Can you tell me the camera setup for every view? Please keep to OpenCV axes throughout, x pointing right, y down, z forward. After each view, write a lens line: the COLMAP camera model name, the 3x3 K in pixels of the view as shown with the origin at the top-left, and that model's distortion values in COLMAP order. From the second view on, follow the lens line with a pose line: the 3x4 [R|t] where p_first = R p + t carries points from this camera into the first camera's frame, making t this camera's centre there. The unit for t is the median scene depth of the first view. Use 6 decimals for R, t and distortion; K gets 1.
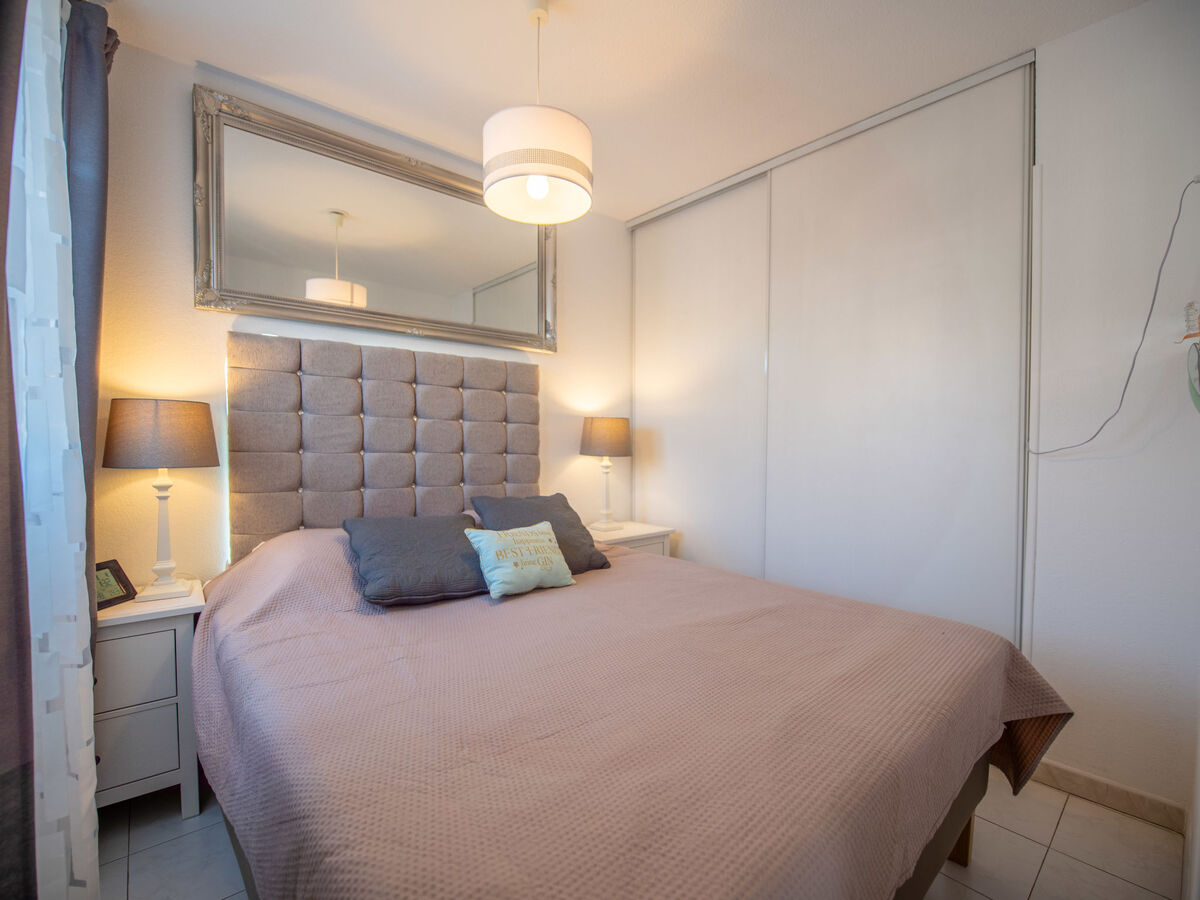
lens RADIAL K [[532.9, 0, 597.6], [0, 532.9, 452.7], [0, 0, 1]] dist [-0.014543, -0.004292]
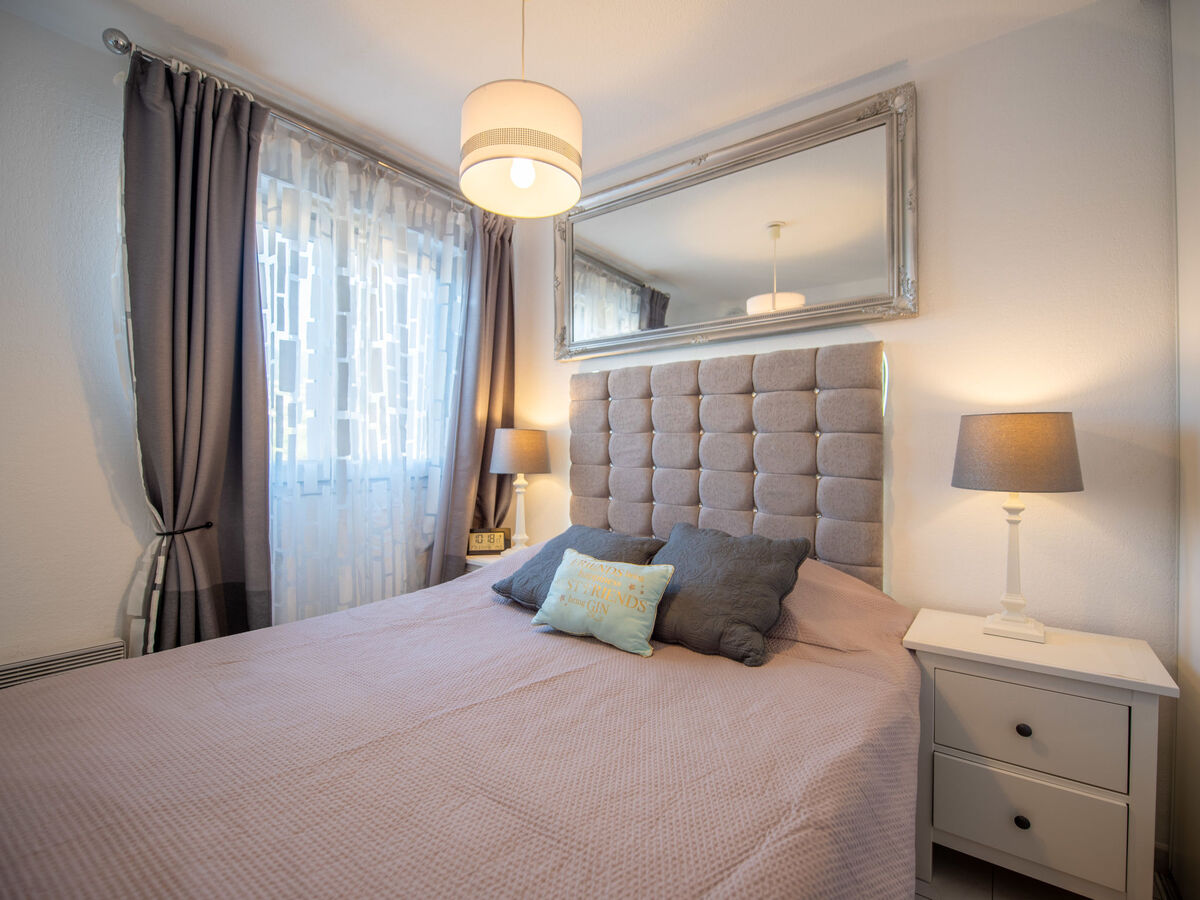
lens RADIAL K [[532.9, 0, 597.6], [0, 532.9, 452.7], [0, 0, 1]] dist [-0.014543, -0.004292]
pose [[0.225015, -0.004607, -0.974344, 0.510468], [-0.028948, 0.999516, -0.011411, -0.013790], [0.973925, 0.030773, 0.224772, 0.610441]]
